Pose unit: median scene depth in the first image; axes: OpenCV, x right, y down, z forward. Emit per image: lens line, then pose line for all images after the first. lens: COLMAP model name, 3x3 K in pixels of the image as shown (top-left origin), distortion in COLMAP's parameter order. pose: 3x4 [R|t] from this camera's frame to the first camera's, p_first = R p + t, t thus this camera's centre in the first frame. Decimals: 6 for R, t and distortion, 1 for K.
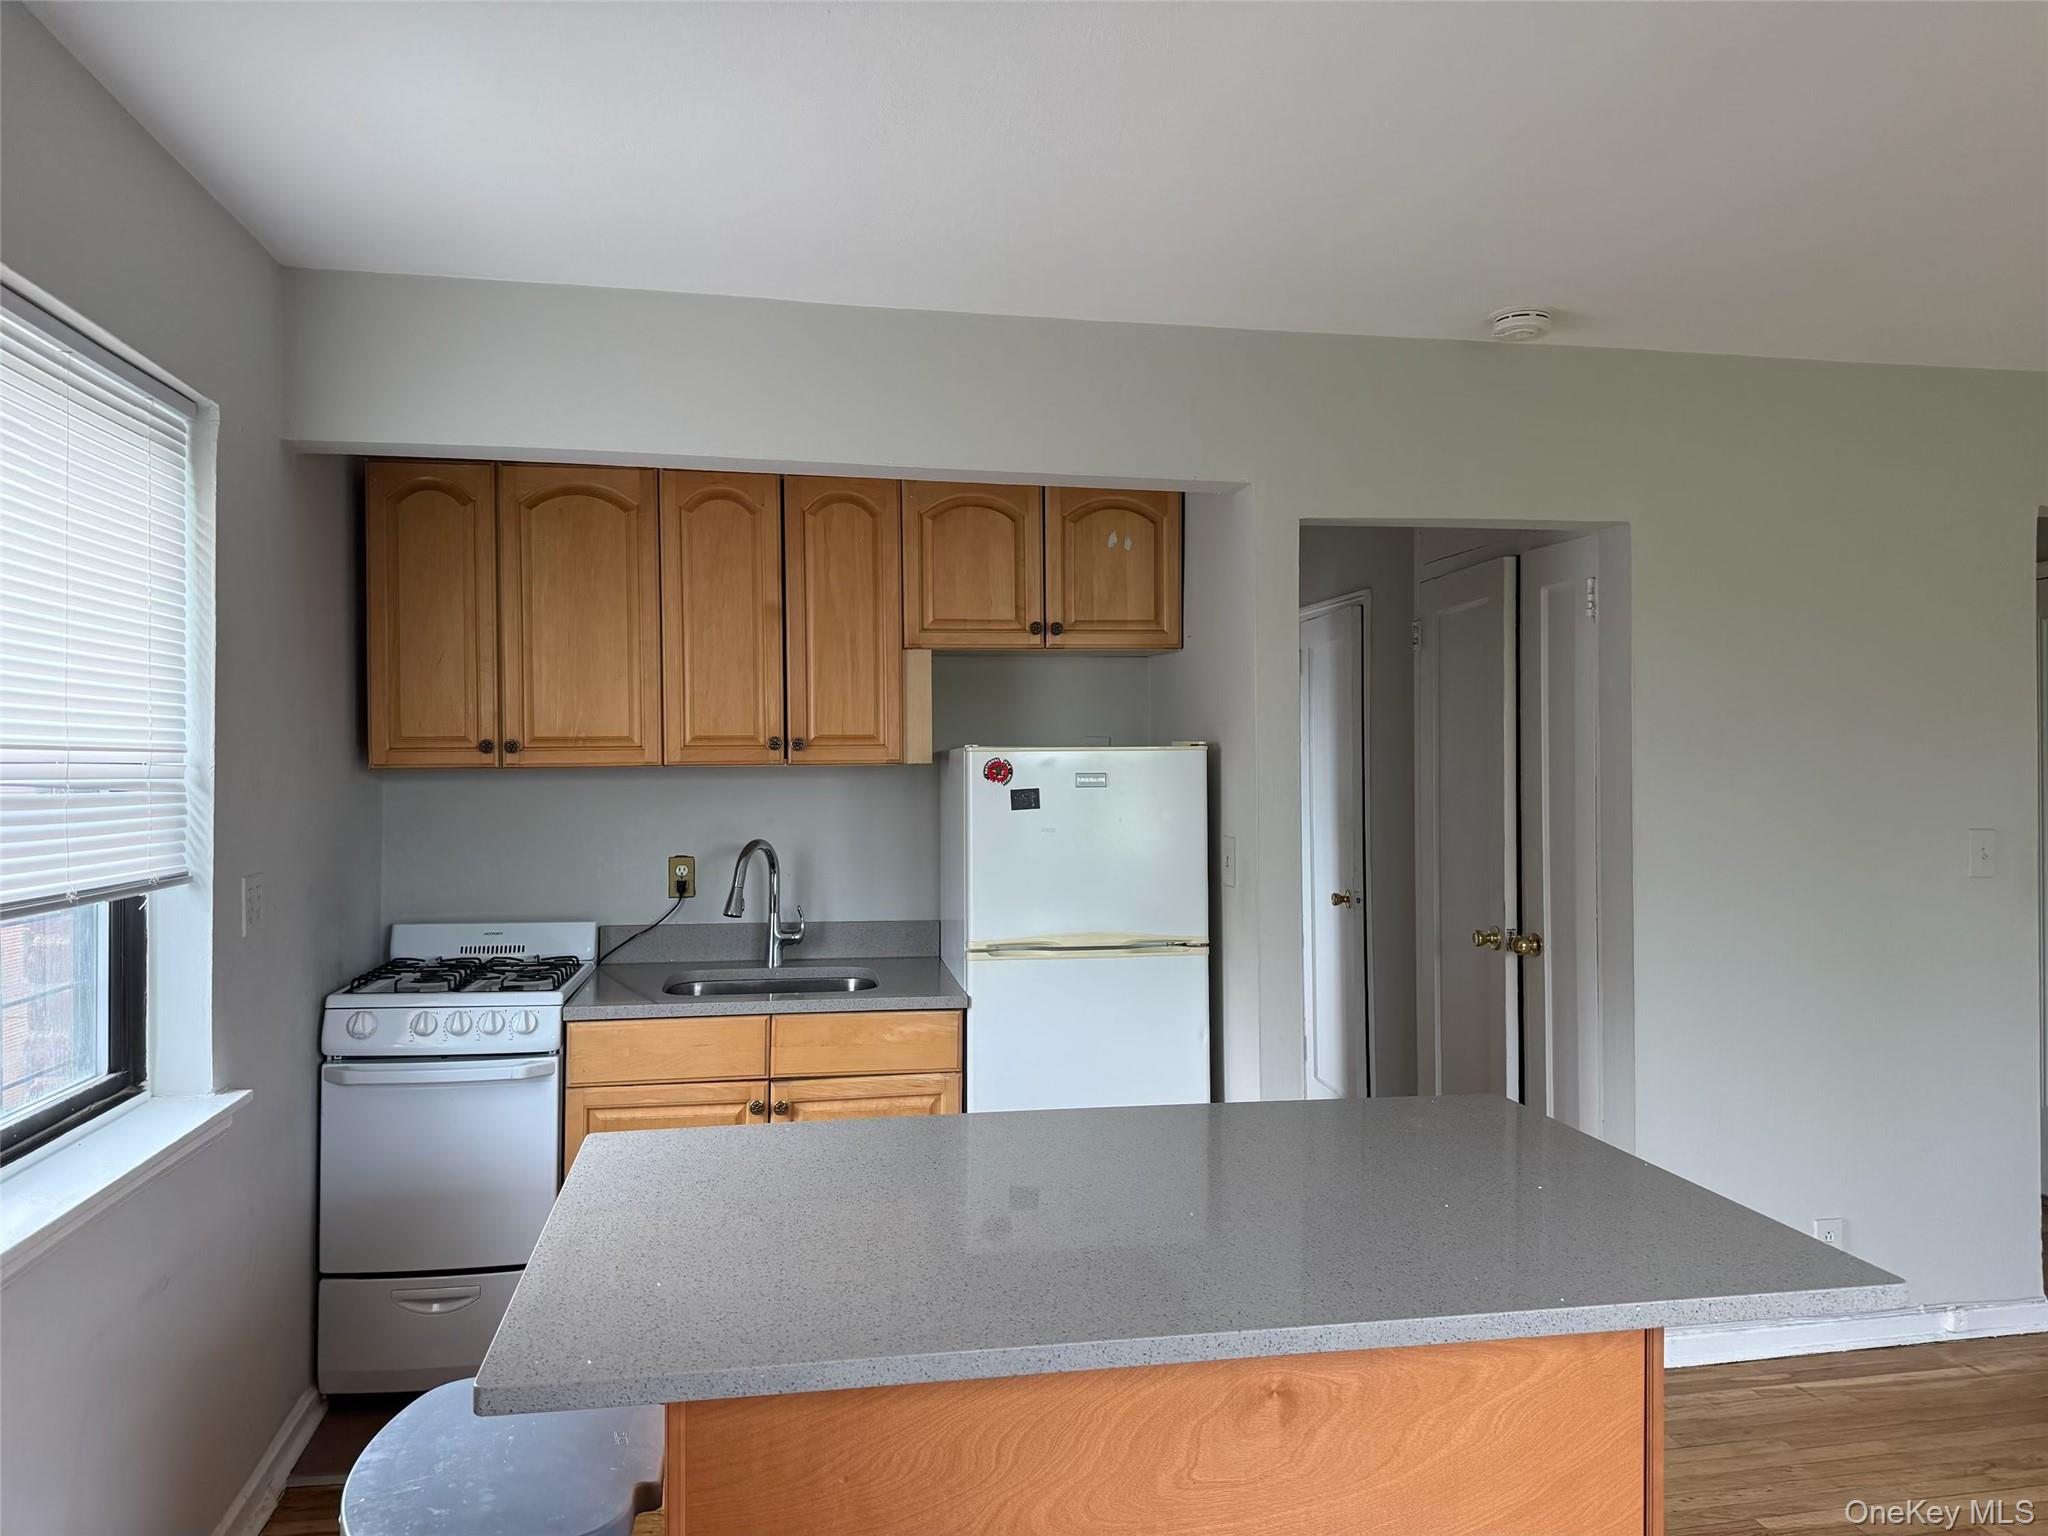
lens RADIAL K [[1387.3, 0, 1039.2], [0, 1387.3, 770.1], [0, 0, 1]] dist [0.089727, -0.080265]
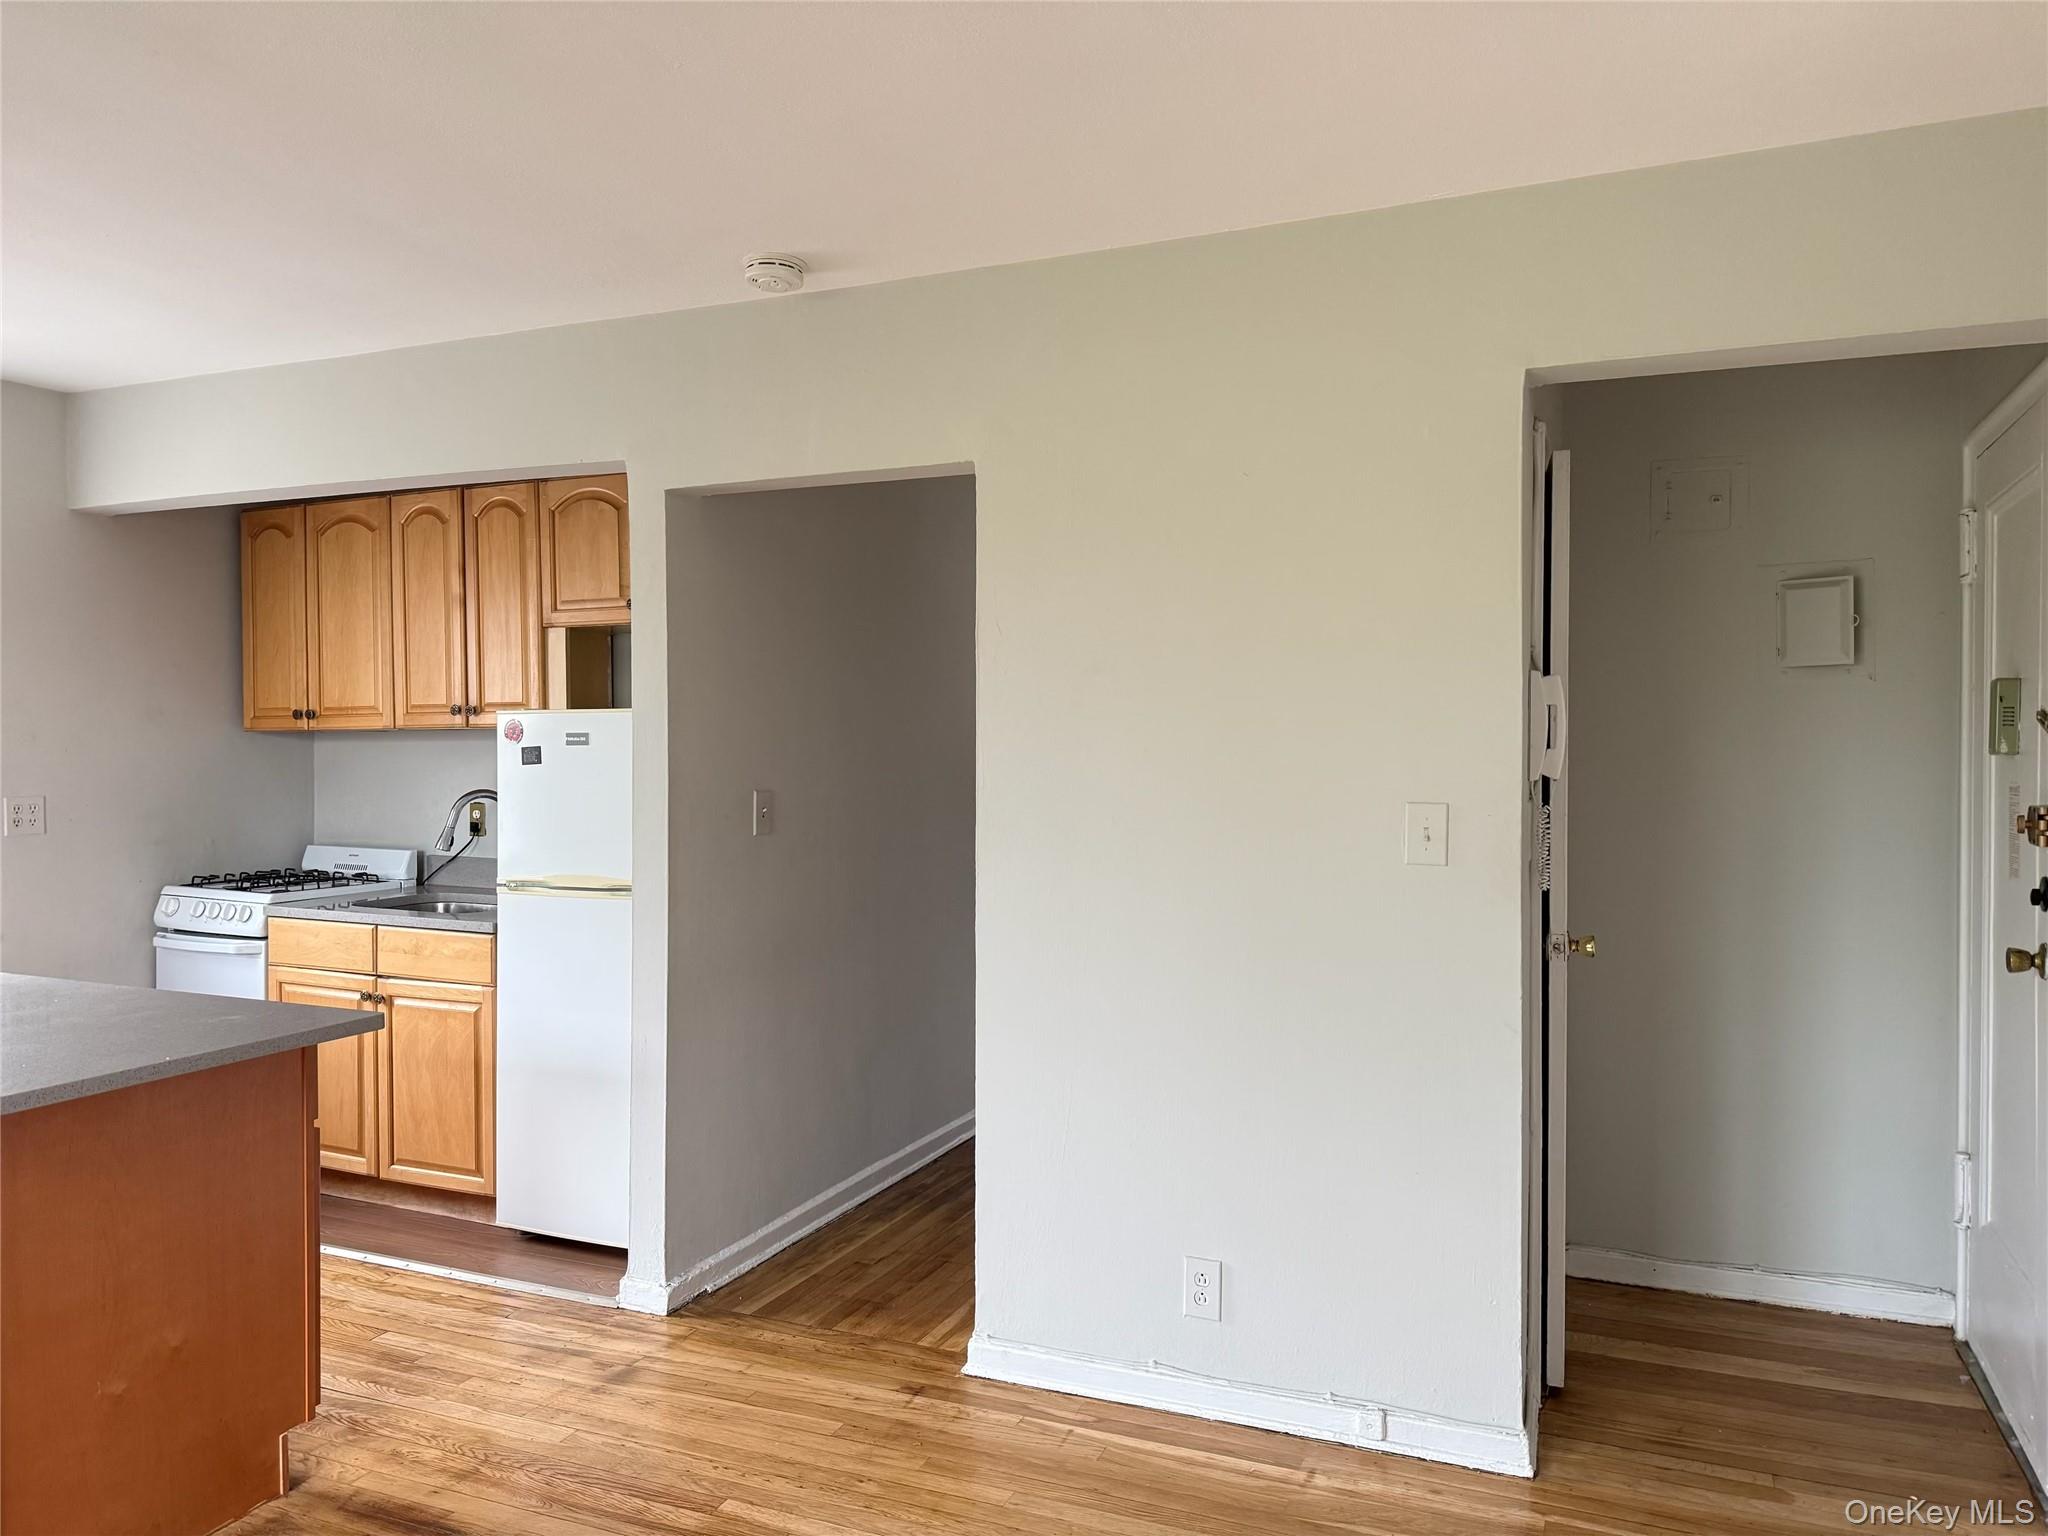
lens RADIAL K [[1433.7, 0, 1036.0], [0, 1433.7, 778.0], [0, 0, 1]] dist [0.066116, -0.098133]
pose [[0.824569, 0.014799, -0.565568, 0.948700], [-0.004170, 0.999790, 0.020083, 0.012873], [0.565746, -0.014201, 0.824457, 0.239428]]
